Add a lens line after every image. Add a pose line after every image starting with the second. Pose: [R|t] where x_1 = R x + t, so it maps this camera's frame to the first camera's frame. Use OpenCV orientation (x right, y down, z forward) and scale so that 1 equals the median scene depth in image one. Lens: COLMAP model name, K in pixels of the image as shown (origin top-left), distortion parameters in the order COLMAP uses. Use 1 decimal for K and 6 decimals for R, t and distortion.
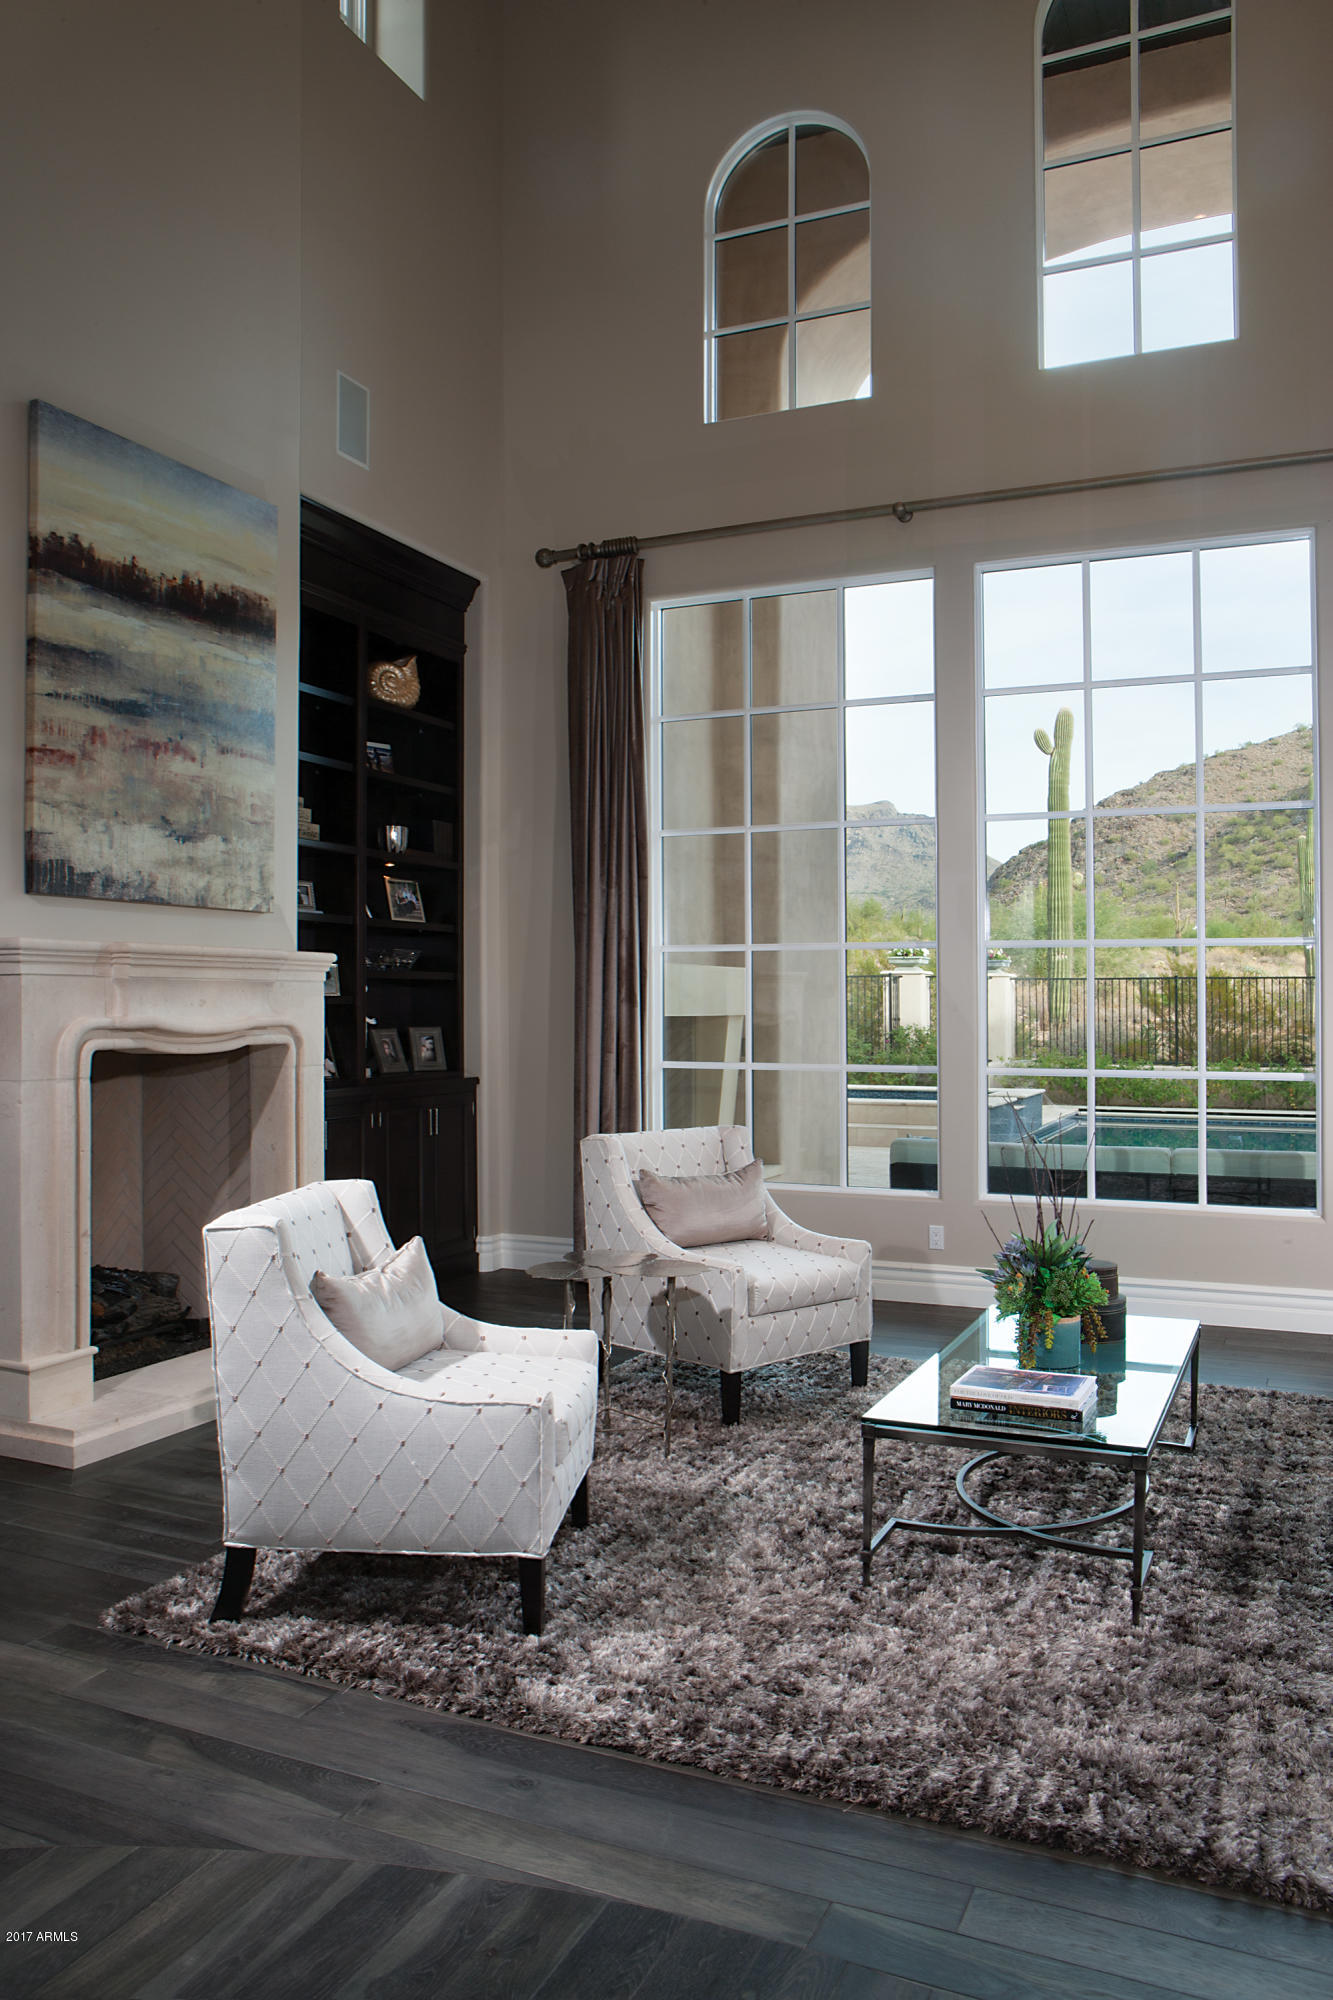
lens RADIAL K [[1487.6, 0, 632.8], [0, 1487.6, 953.6], [0, 0, 1]] dist [-0.076829, 0.002328]
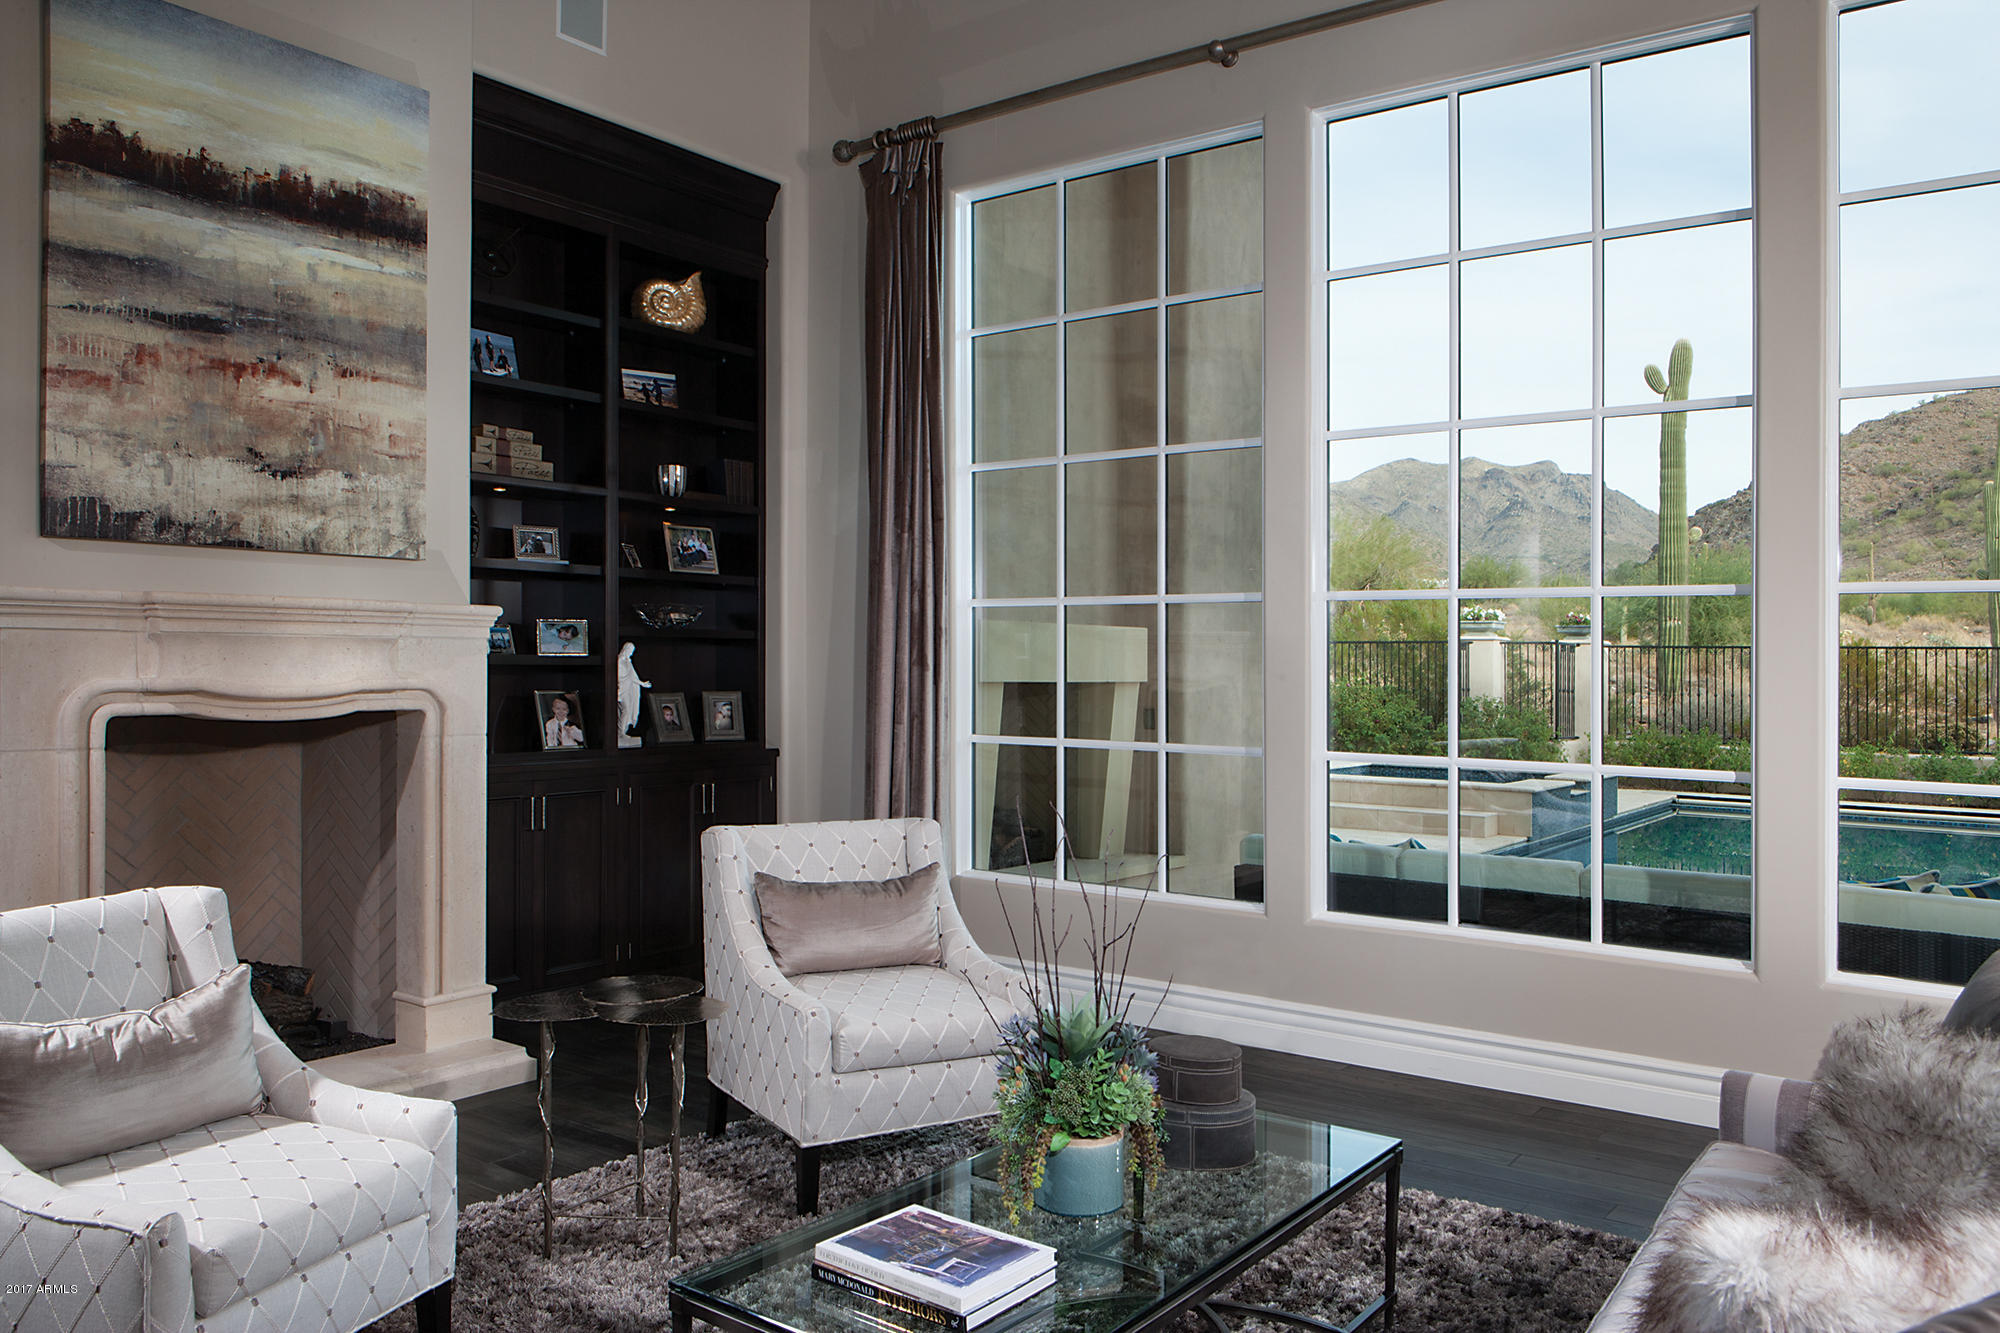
lens RADIAL K [[1472.3, 0, 950.0], [0, 1472.3, 678.2], [0, 0, 1]] dist [-0.054183, 0.011653]
pose [[0.975732, 0.011246, -0.218679, 0.219252], [-0.002410, 0.999171, 0.040634, 0.005879], [0.218955, -0.039121, 0.974950, 0.193959]]
